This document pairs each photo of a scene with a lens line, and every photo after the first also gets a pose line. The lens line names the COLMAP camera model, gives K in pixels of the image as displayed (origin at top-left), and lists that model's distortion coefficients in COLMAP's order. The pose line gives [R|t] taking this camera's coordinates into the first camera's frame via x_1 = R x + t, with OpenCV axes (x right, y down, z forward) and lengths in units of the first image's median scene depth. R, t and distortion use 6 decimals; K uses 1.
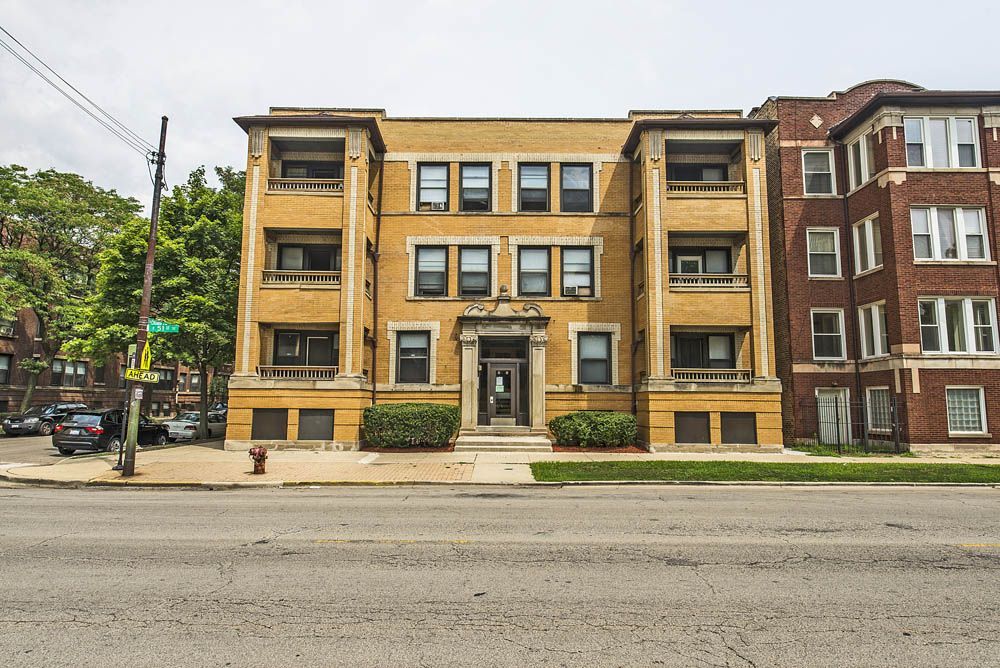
lens RADIAL K [[553.9, 0, 496.3], [0, 553.9, 335.9], [0, 0, 1]] dist [0.019807, -0.016743]
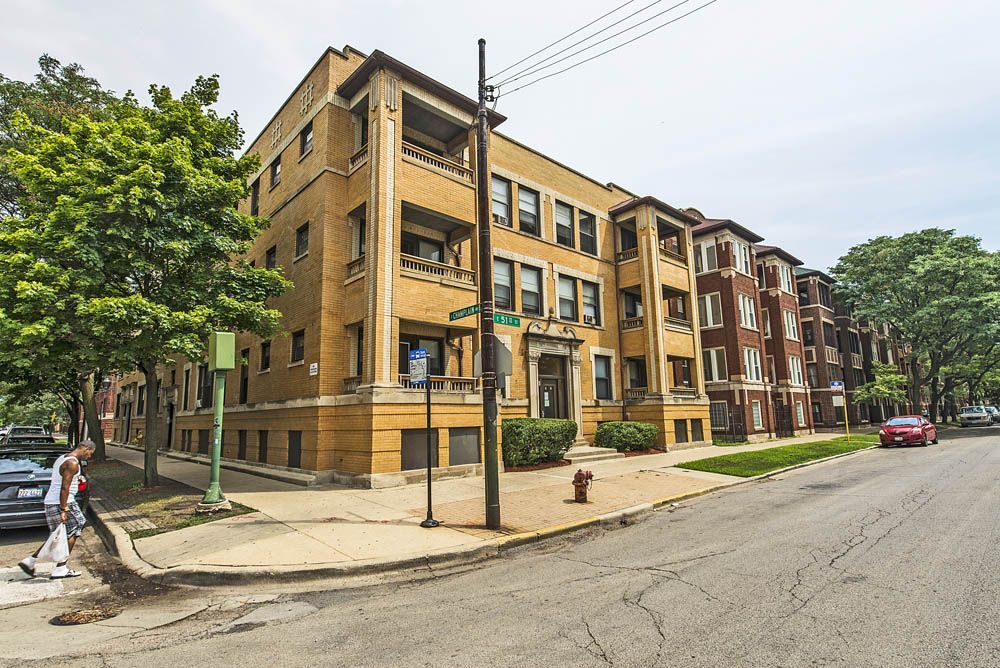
lens RADIAL K [[502.2, 0, 497.2], [0, 502.2, 336.8], [0, 0, 1]] dist [0.016134, -0.010931]
pose [[0.732100, 0.084959, 0.675878, -0.726342], [-0.054881, 0.996323, -0.065793, 0.036535], [-0.678983, 0.011074, 0.734071, 0.352861]]
